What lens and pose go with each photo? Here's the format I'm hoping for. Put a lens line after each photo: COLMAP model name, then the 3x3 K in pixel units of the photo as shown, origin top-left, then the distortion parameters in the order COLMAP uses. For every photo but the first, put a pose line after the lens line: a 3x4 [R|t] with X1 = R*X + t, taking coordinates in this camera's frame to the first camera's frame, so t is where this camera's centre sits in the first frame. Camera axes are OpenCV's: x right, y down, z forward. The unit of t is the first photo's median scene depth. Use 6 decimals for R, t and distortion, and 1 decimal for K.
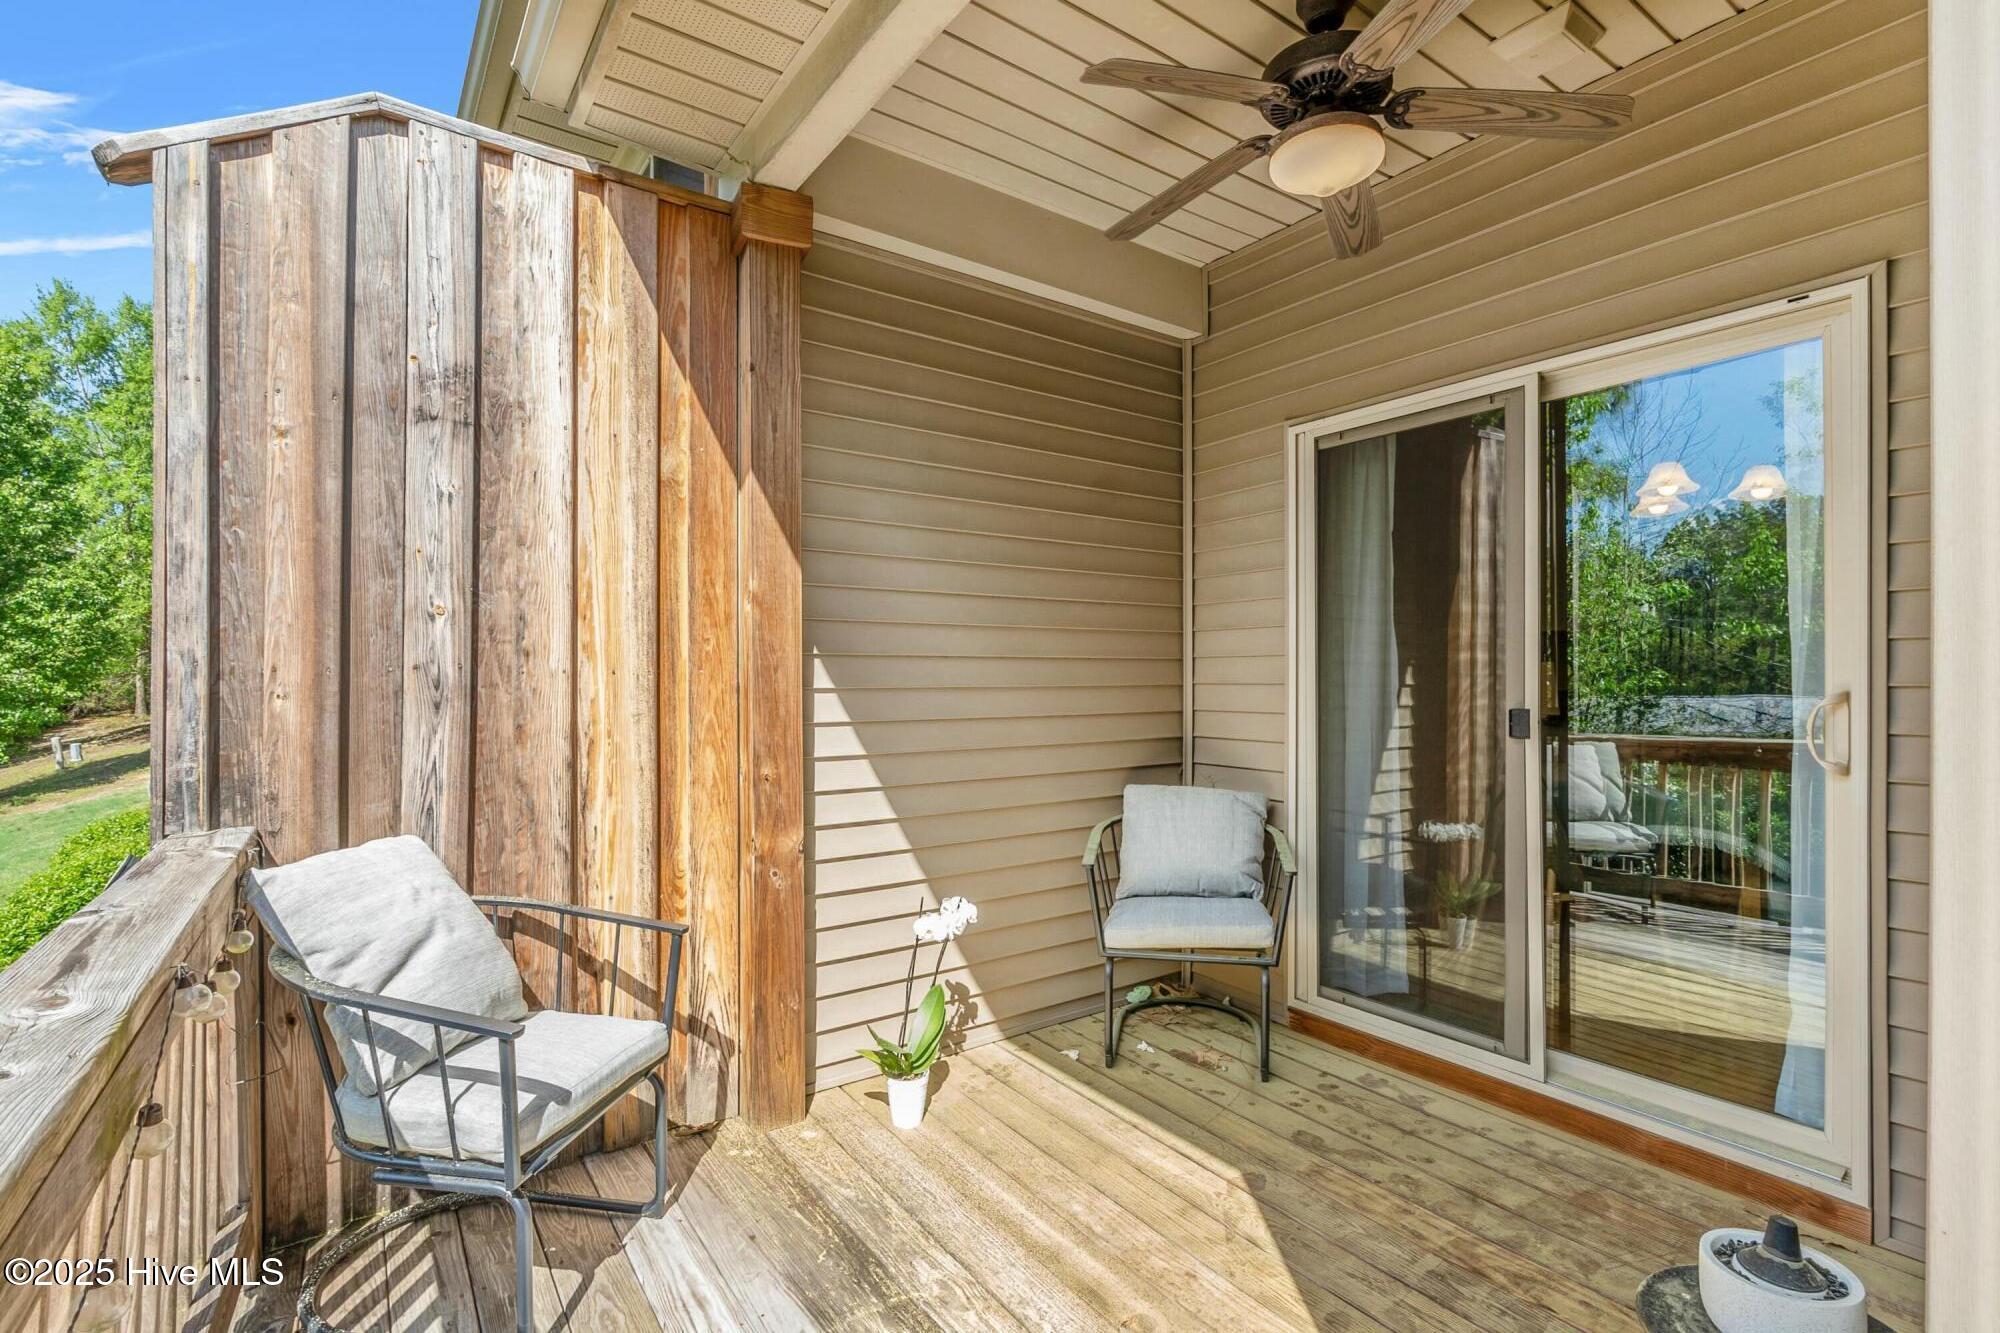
lens RADIAL K [[918.6, 0, 1000.0], [0, 918.6, 666.5], [0, 0, 1]] dist [-0.022228, 0.000165]
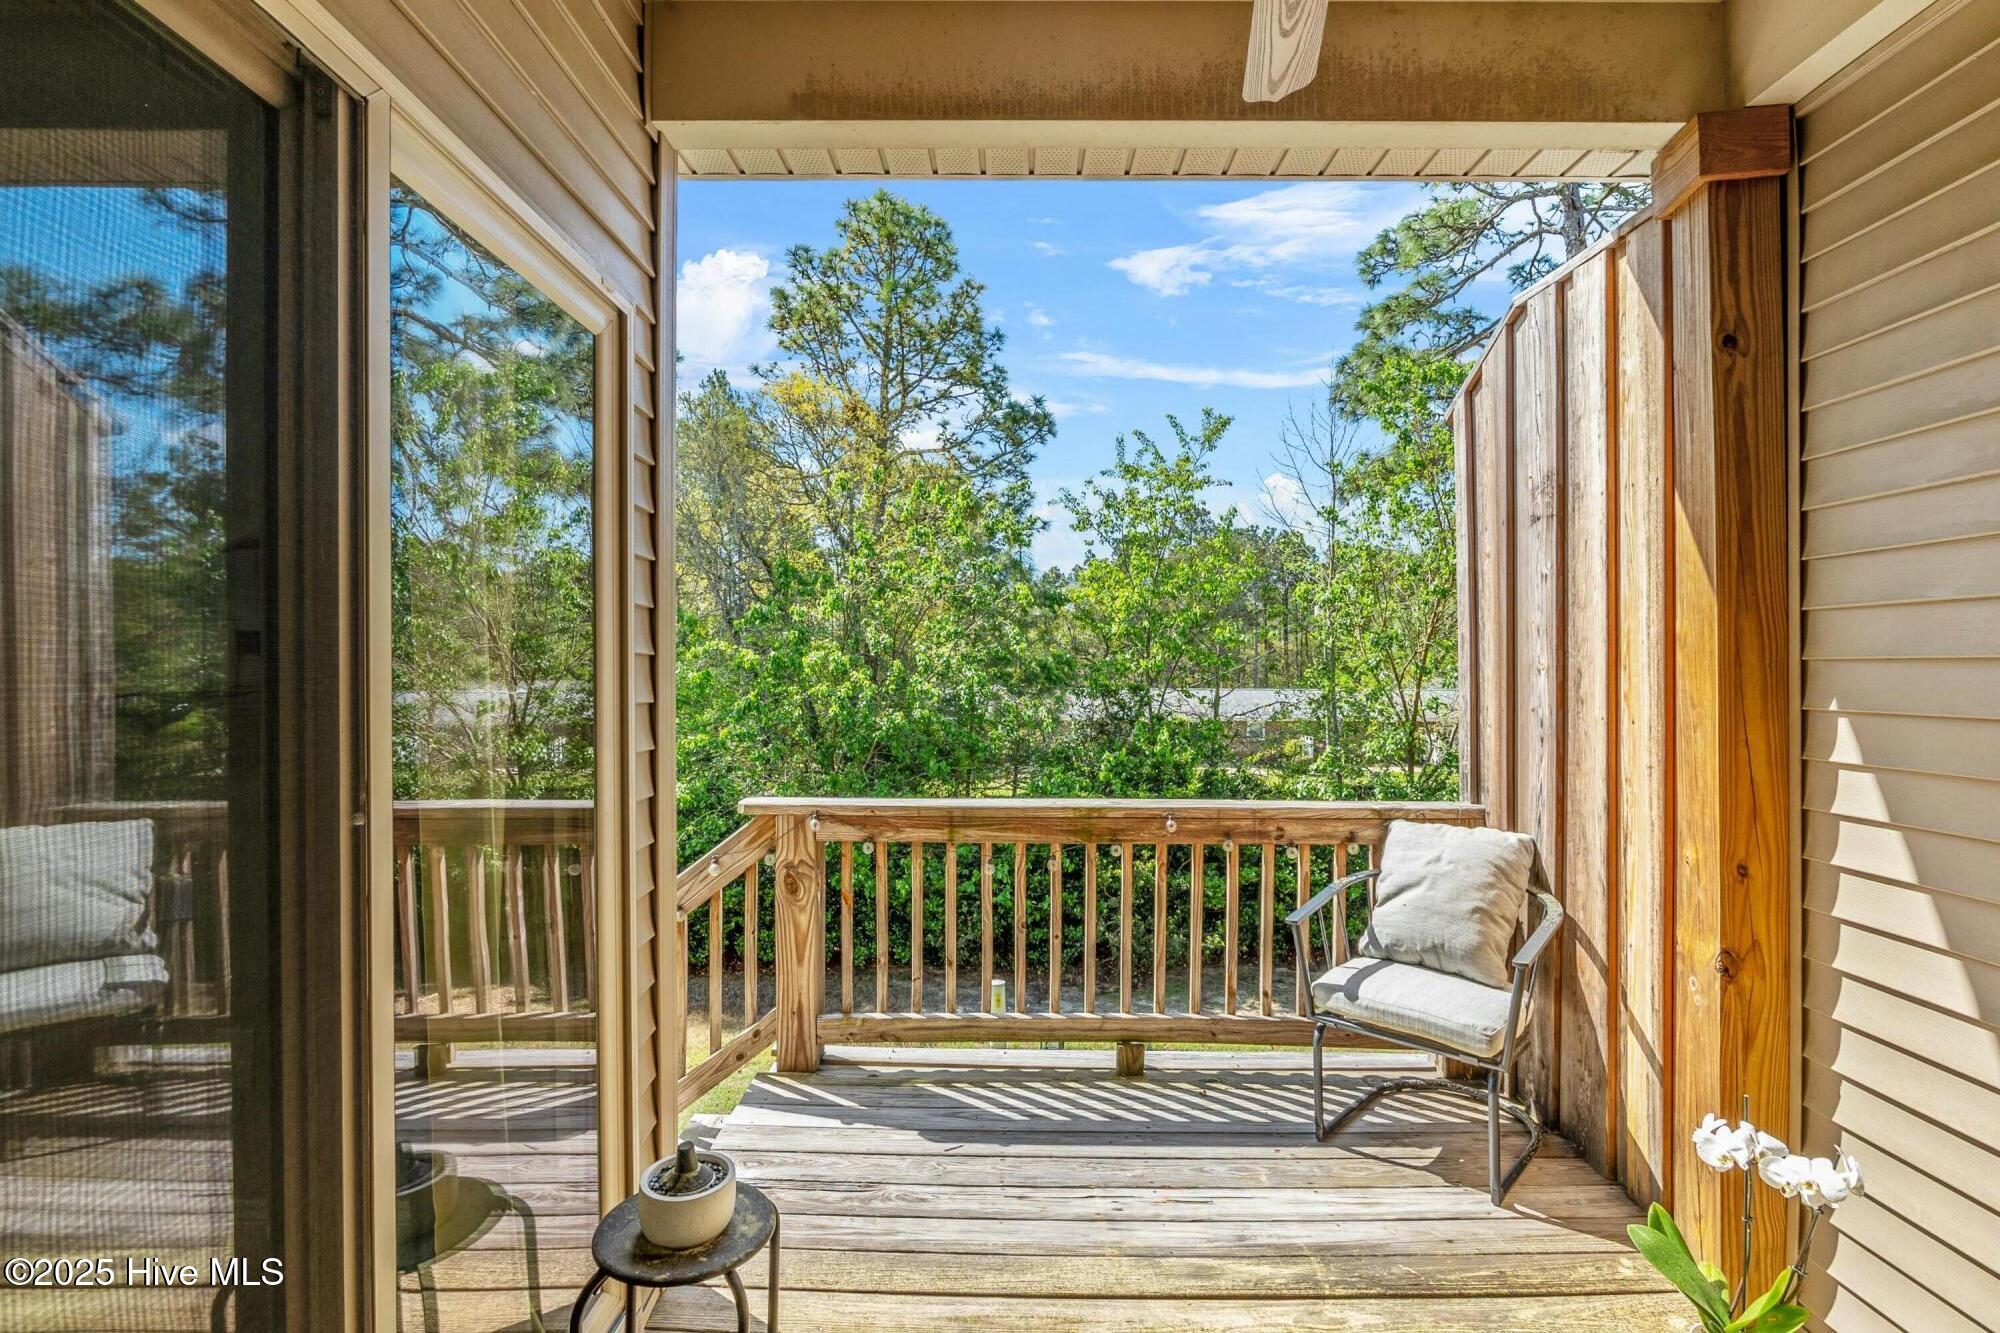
lens RADIAL K [[918.6, 0, 1000.0], [0, 918.6, 666.5], [0, 0, 1]] dist [-0.022228, 0.000165]
pose [[-0.588396, -0.003057, -0.808567, 0.853934], [0.002271, 0.999983, -0.005433, -0.054489], [0.808570, -0.005033, -0.588379, 1.105258]]
